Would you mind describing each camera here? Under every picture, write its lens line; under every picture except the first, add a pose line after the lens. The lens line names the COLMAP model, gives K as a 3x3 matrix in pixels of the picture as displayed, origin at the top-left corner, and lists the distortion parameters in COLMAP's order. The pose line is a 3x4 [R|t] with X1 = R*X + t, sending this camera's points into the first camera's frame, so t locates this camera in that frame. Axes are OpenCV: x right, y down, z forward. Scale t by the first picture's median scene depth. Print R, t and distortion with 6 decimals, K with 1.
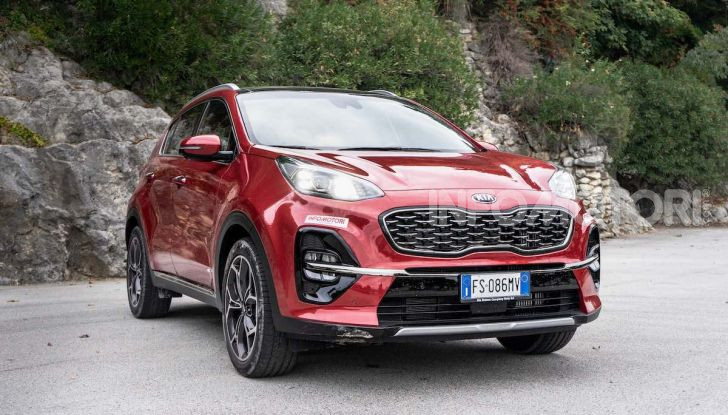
lens RADIAL K [[969.6, 0, 364.6], [0, 969.6, 206.2], [0, 0, 1]] dist [-0.010230, 0.000000]
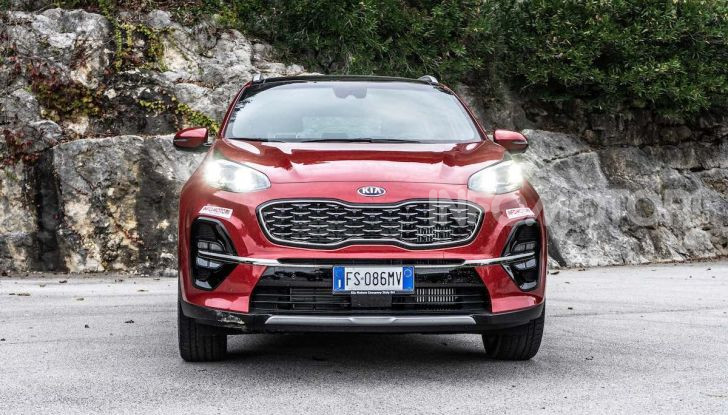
lens RADIAL K [[1191.0, 0, 362.8], [0, 1191.0, 209.9], [0, 0, 1]] dist [-0.004148, 0.000000]
pose [[0.936585, 0.013716, -0.350171, 0.544562], [-0.010988, 0.999892, 0.009776, -0.000834], [0.350267, -0.005308, 0.936635, -0.146593]]
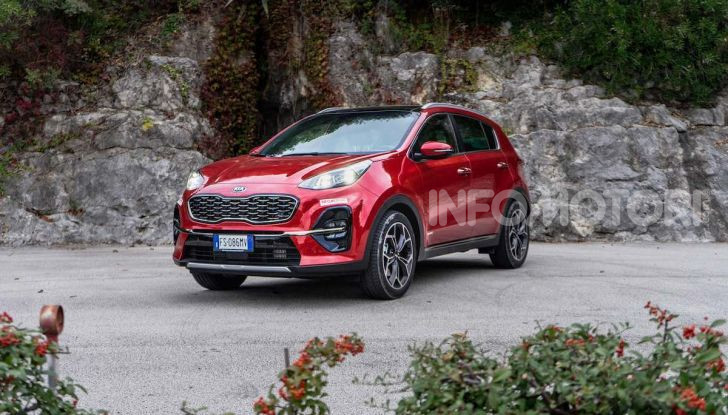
lens RADIAL K [[990.4, 0, 364.8], [0, 990.4, 206.4], [0, 0, 1]] dist [-0.098990, 0.000000]
pose [[0.593229, 0.020824, -0.804764, 1.599120], [0.006228, 0.999517, 0.030454, -0.028757], [0.805010, -0.023078, 0.592813, 0.181508]]
